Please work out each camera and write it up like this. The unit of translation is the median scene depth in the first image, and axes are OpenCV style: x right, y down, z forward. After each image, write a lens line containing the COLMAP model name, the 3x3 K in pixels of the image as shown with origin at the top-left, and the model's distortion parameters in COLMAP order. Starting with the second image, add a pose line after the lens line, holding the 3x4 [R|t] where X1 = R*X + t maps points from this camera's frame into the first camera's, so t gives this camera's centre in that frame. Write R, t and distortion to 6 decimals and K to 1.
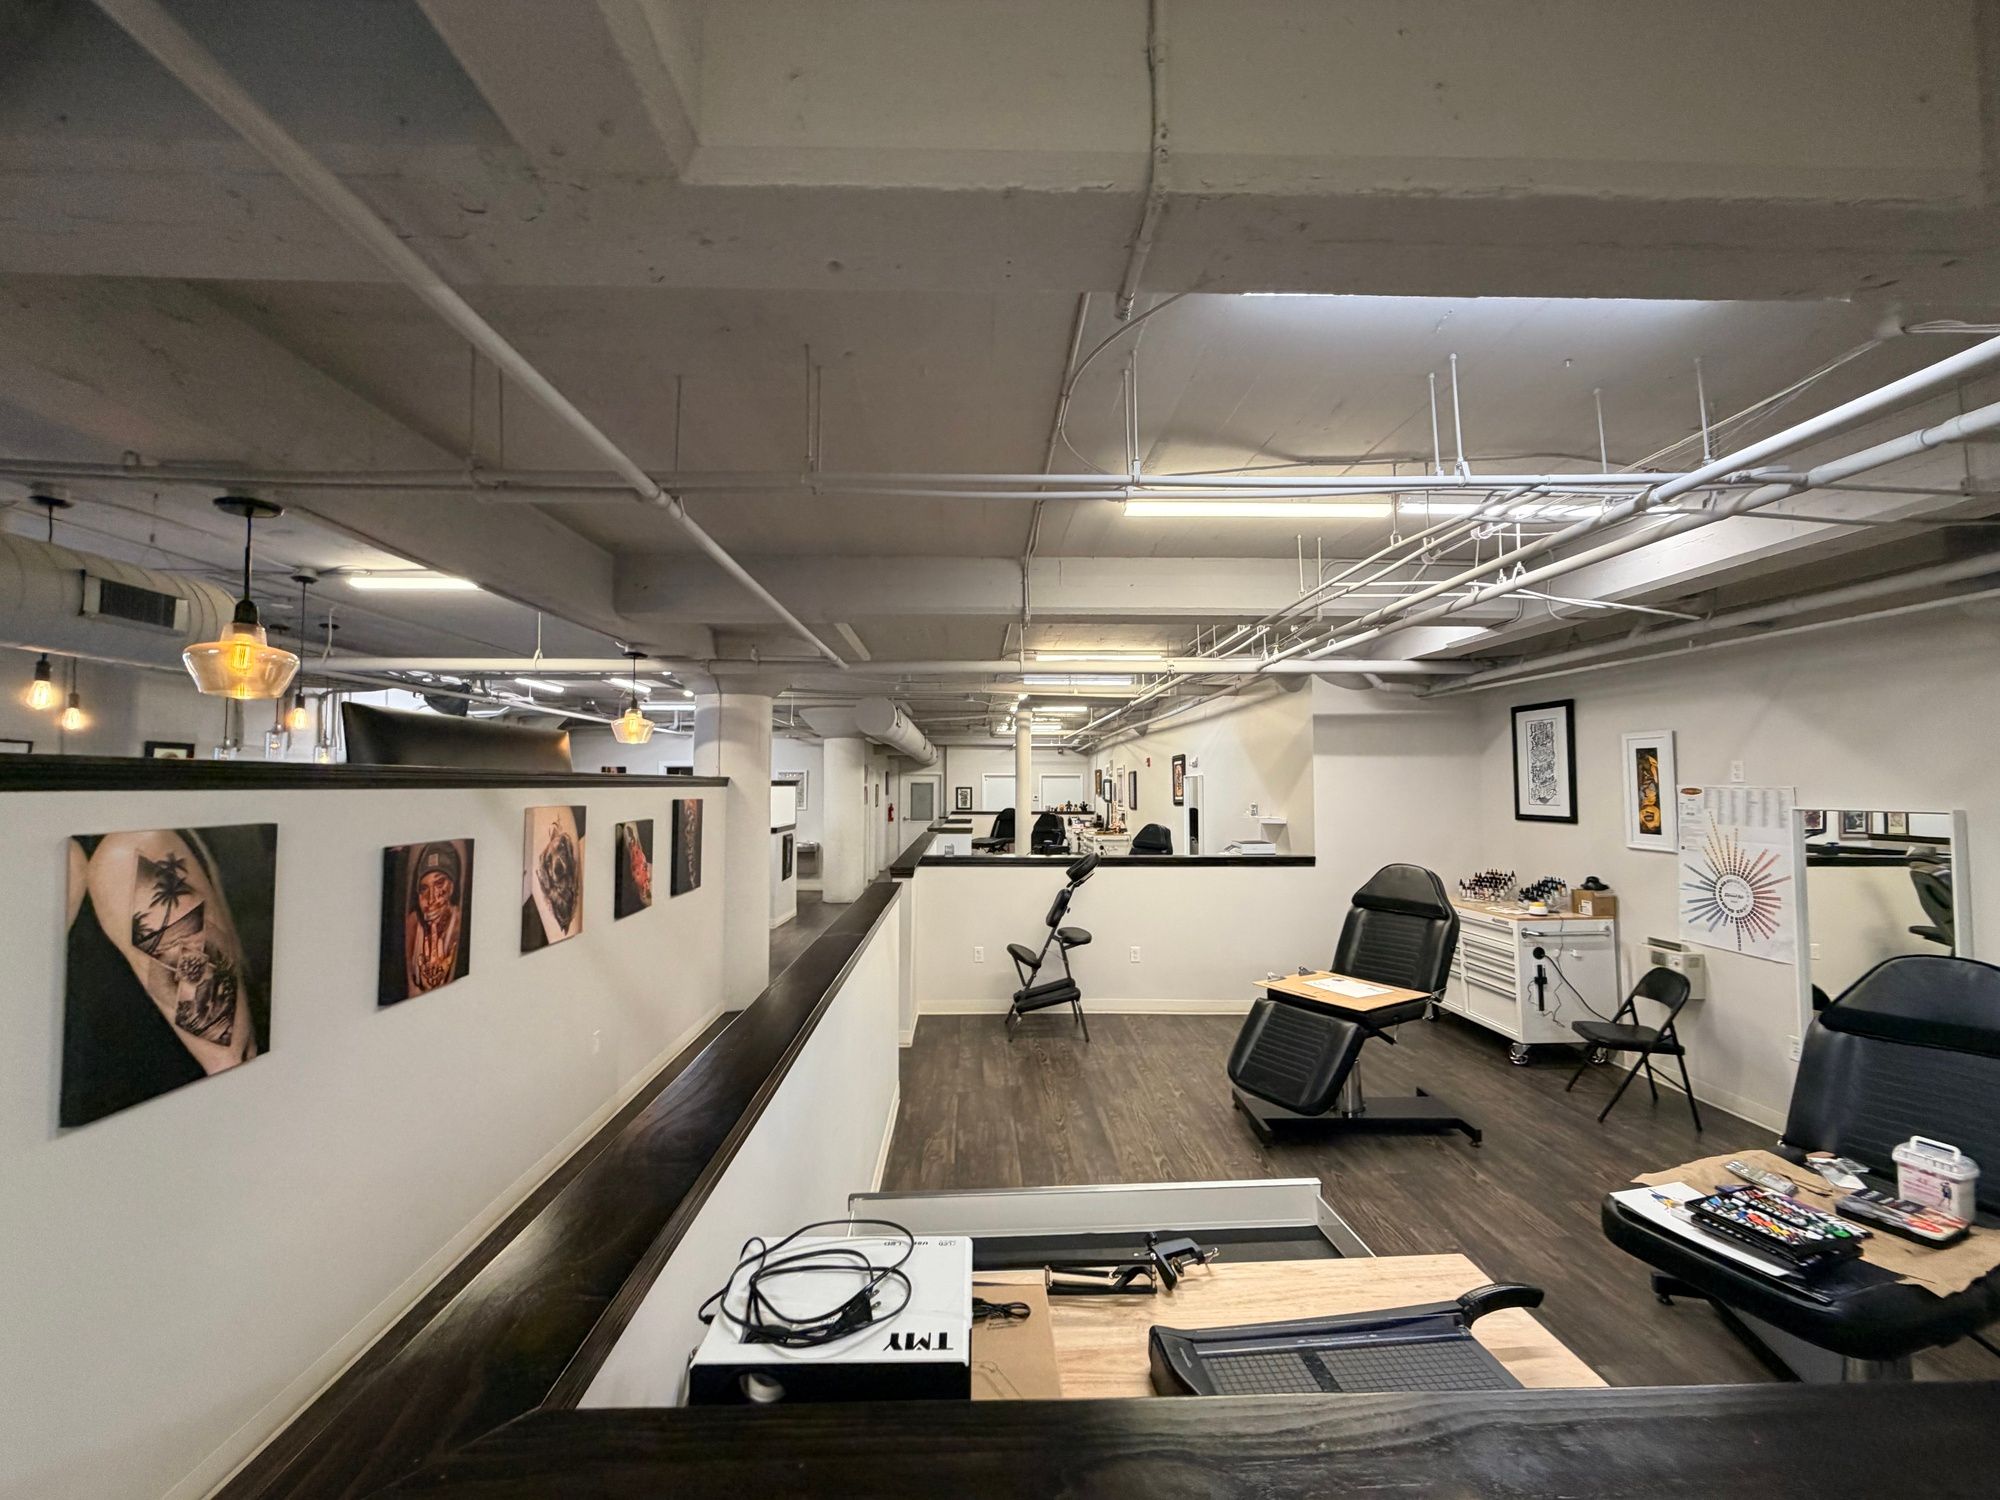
lens RADIAL K [[798.1, 0, 992.9], [0, 798.1, 755.3], [0, 0, 1]] dist [0.001572, 0.000263]
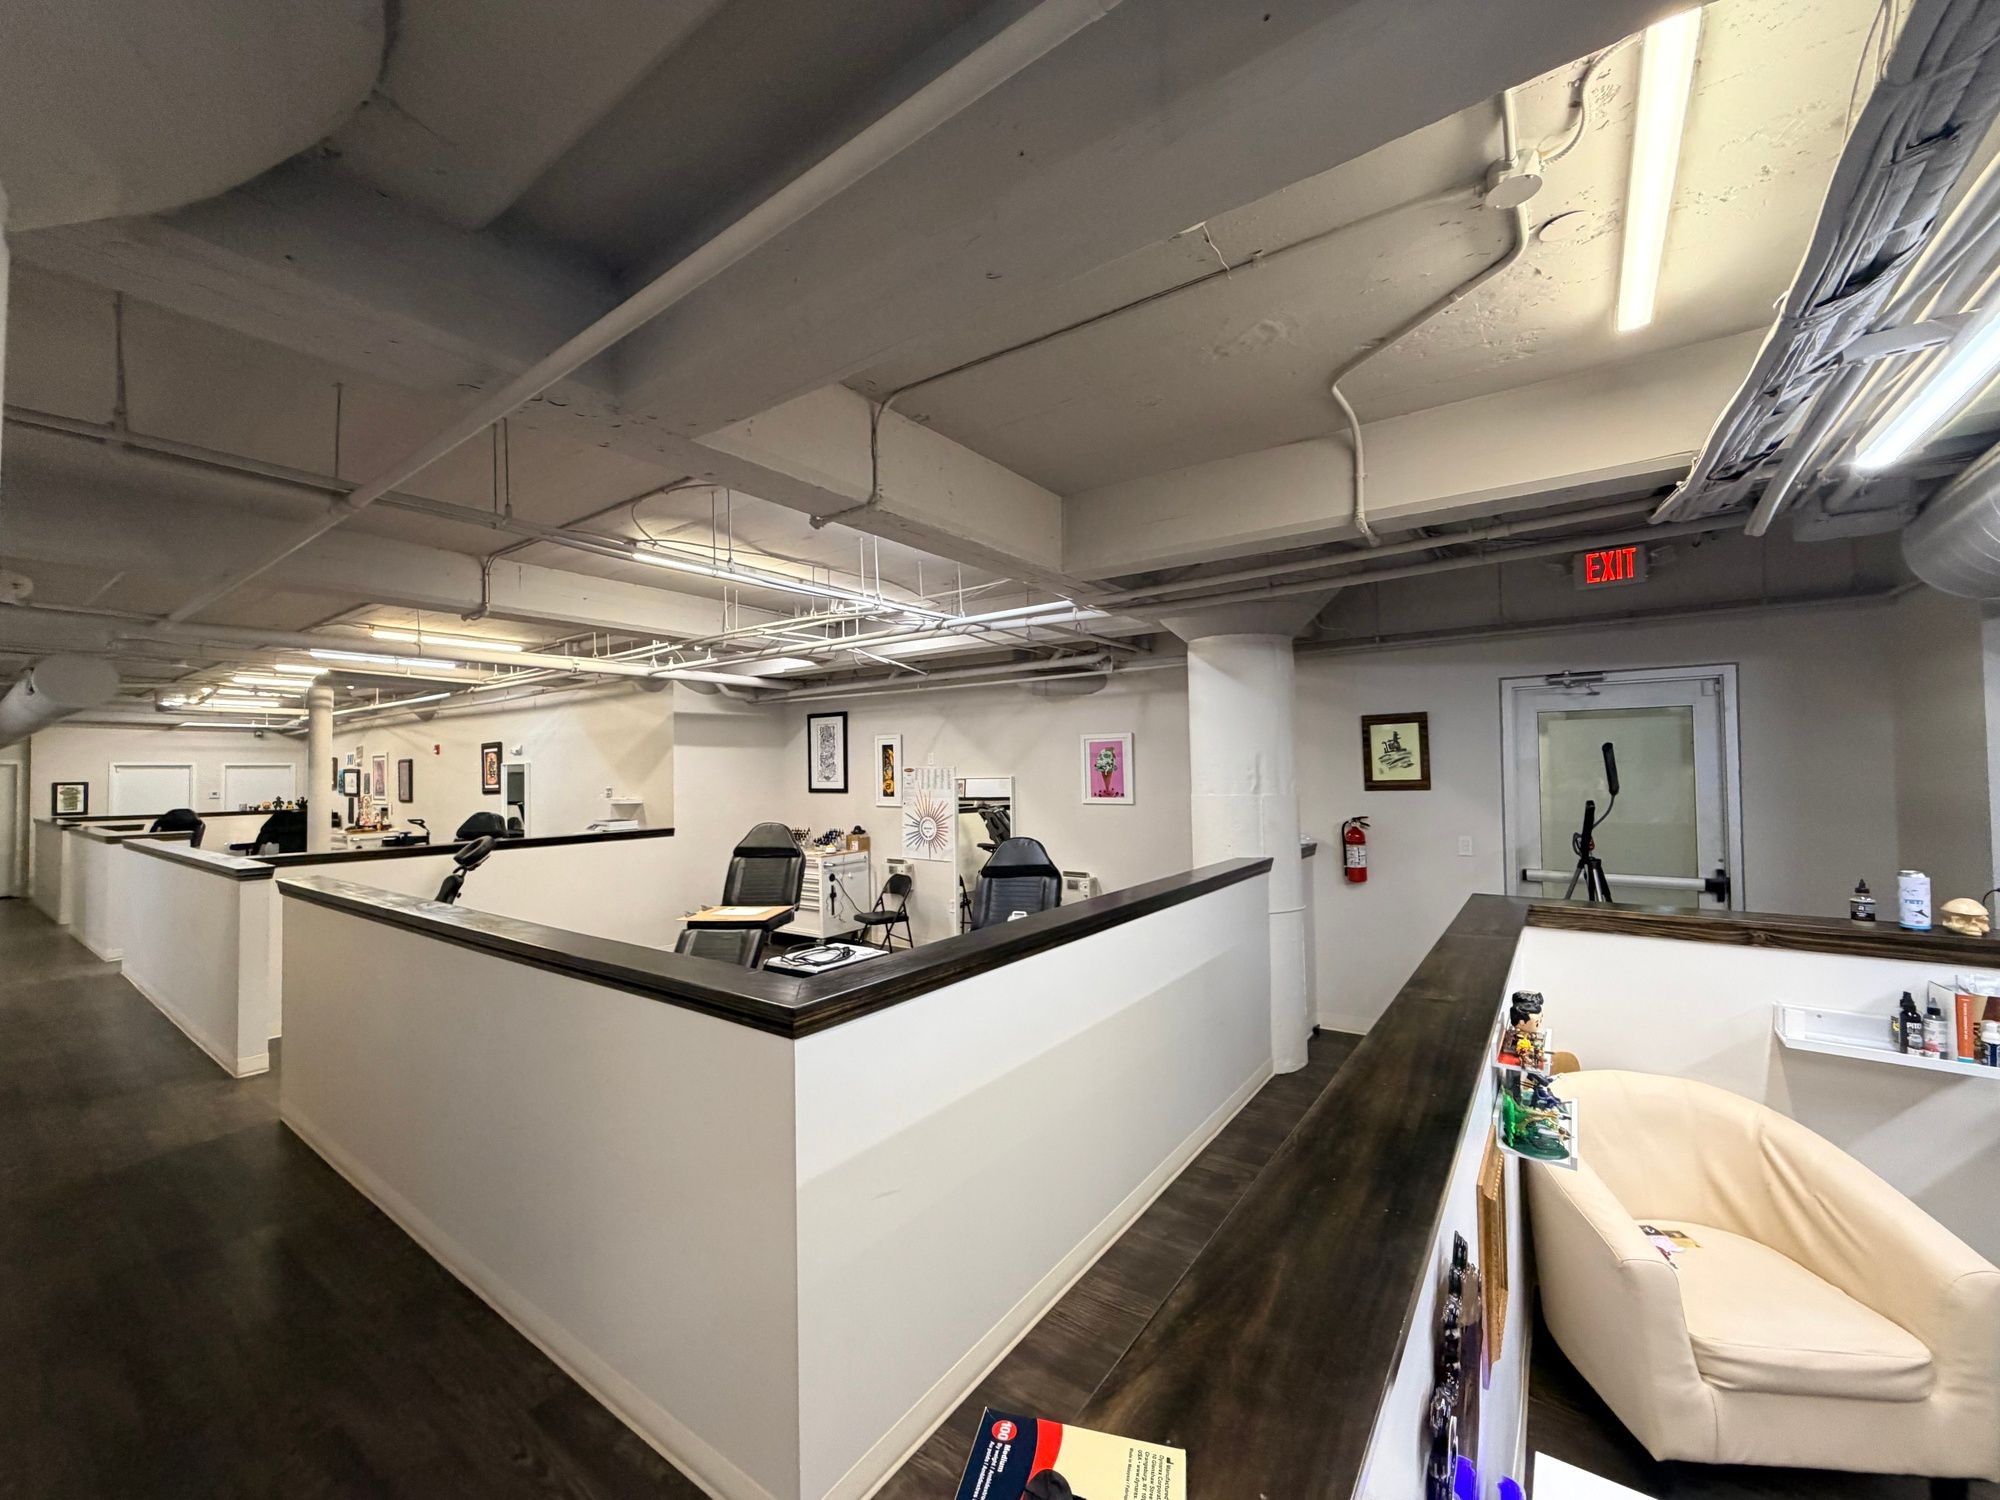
lens RADIAL K [[795.2, 0, 993.2], [0, 795.2, 750.9], [0, 0, 1]] dist [-0.001162, 0.000452]
pose [[0.611624, 0.010685, 0.791076, -0.327523], [-0.016154, 0.999869, -0.001016, 0.001900], [-0.790983, -0.012158, 0.611717, -0.166847]]
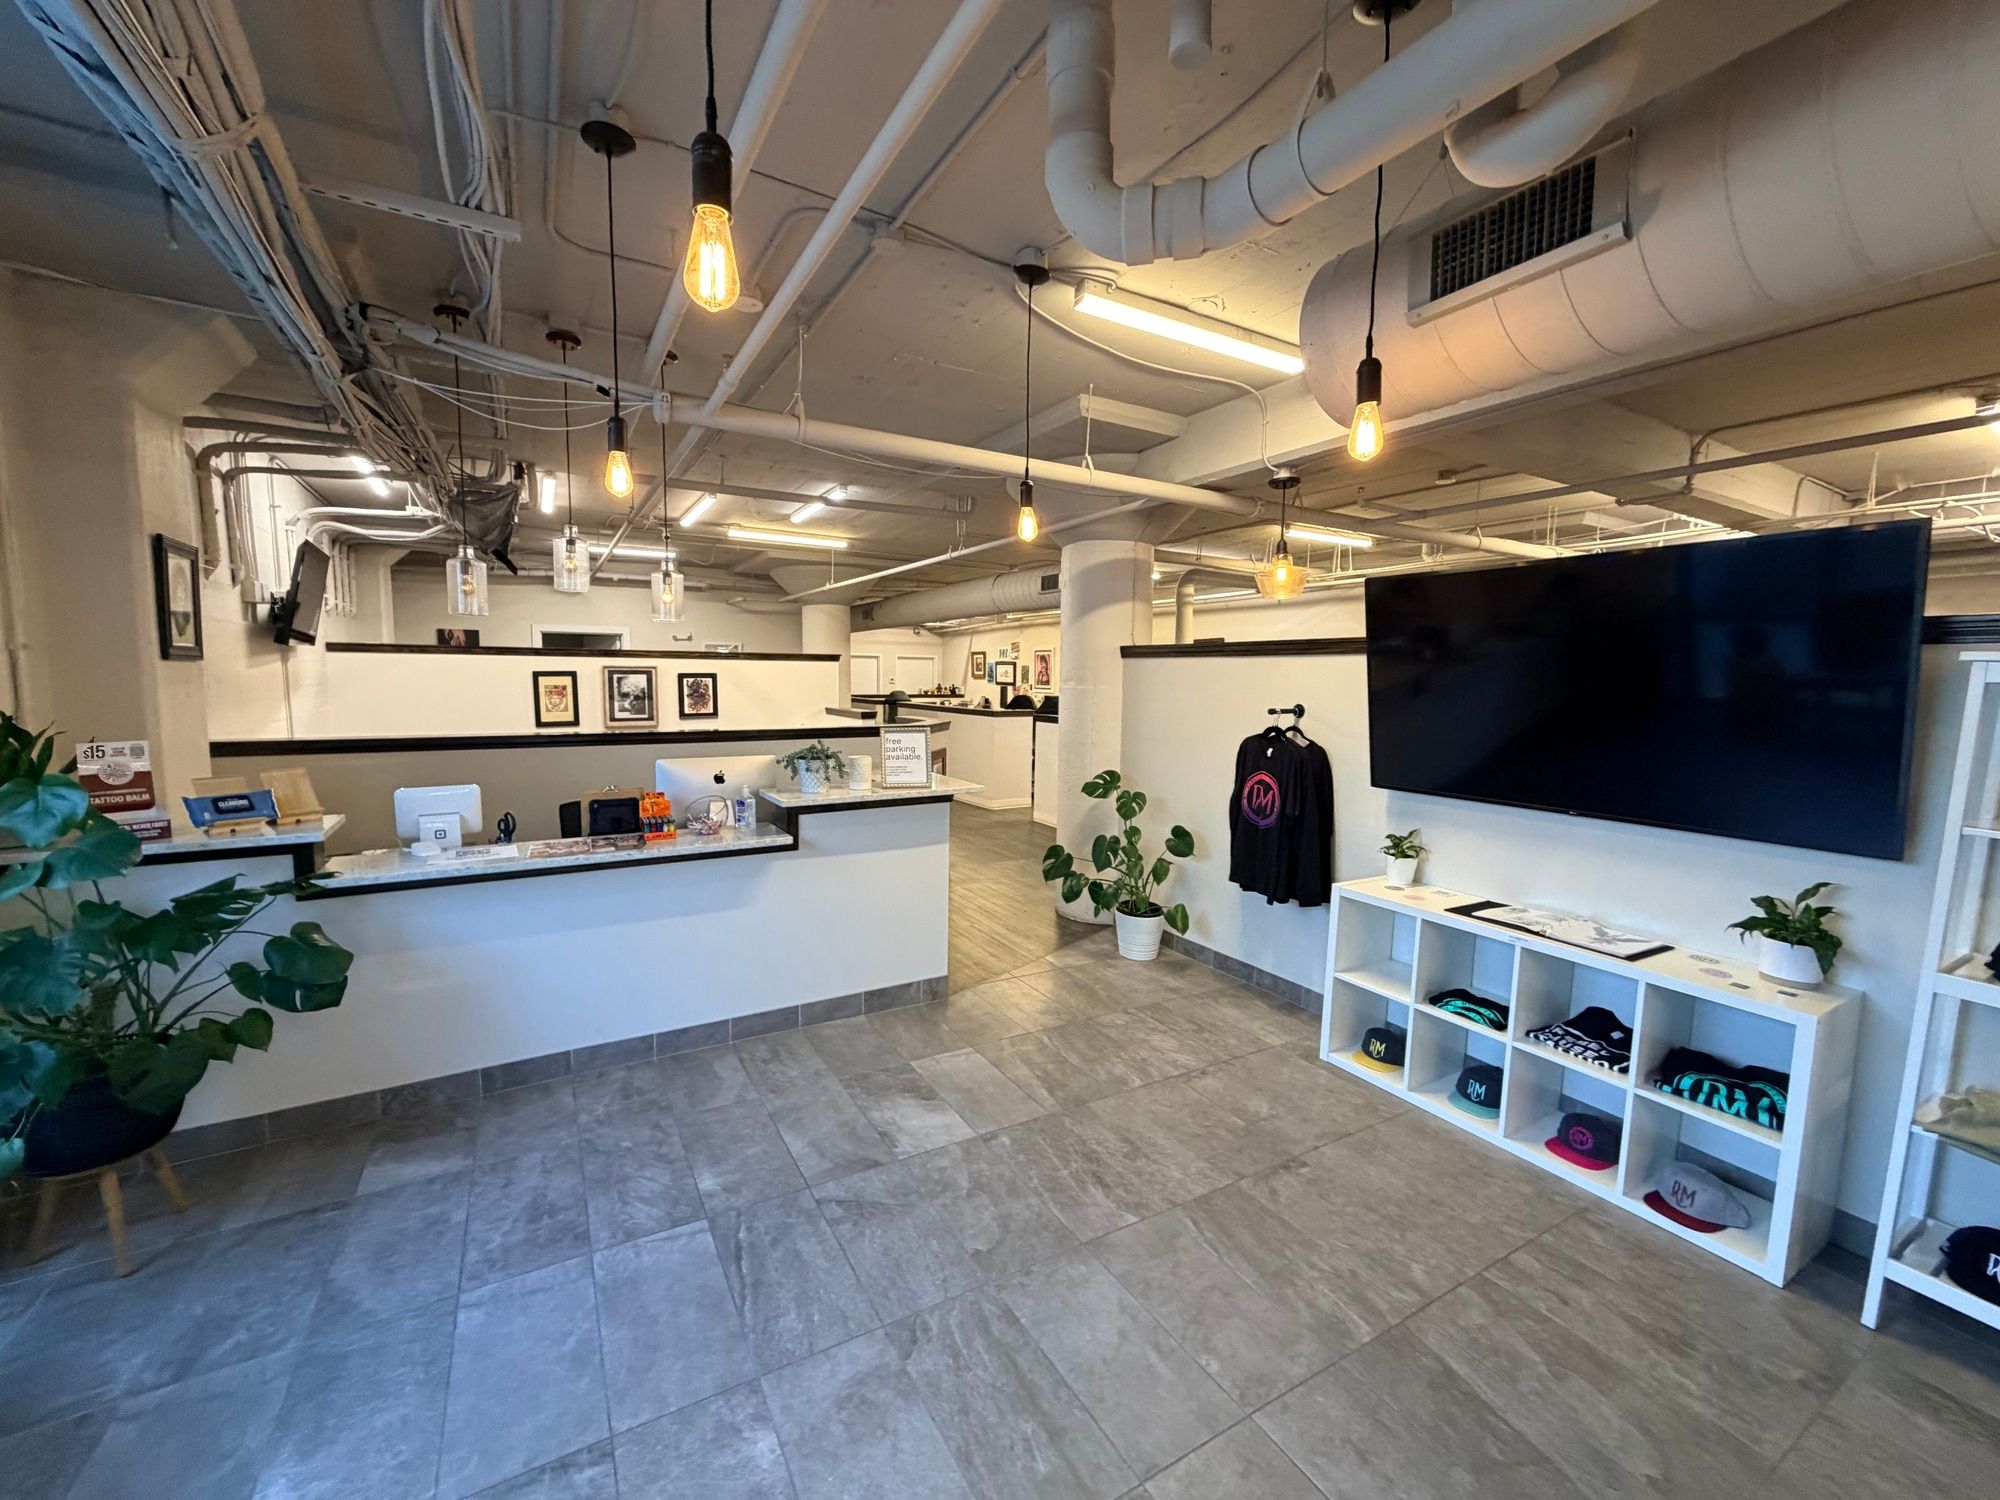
lens RADIAL K [[795.2, 0, 993.2], [0, 795.2, 750.9], [0, 0, 1]] dist [-0.001162, 0.000452]
pose [[0.877471, -0.035983, 0.478277, -1.045960], [-0.029332, 0.991289, 0.128394, 0.042057], [-0.478731, -0.126691, 0.868773, 0.432564]]
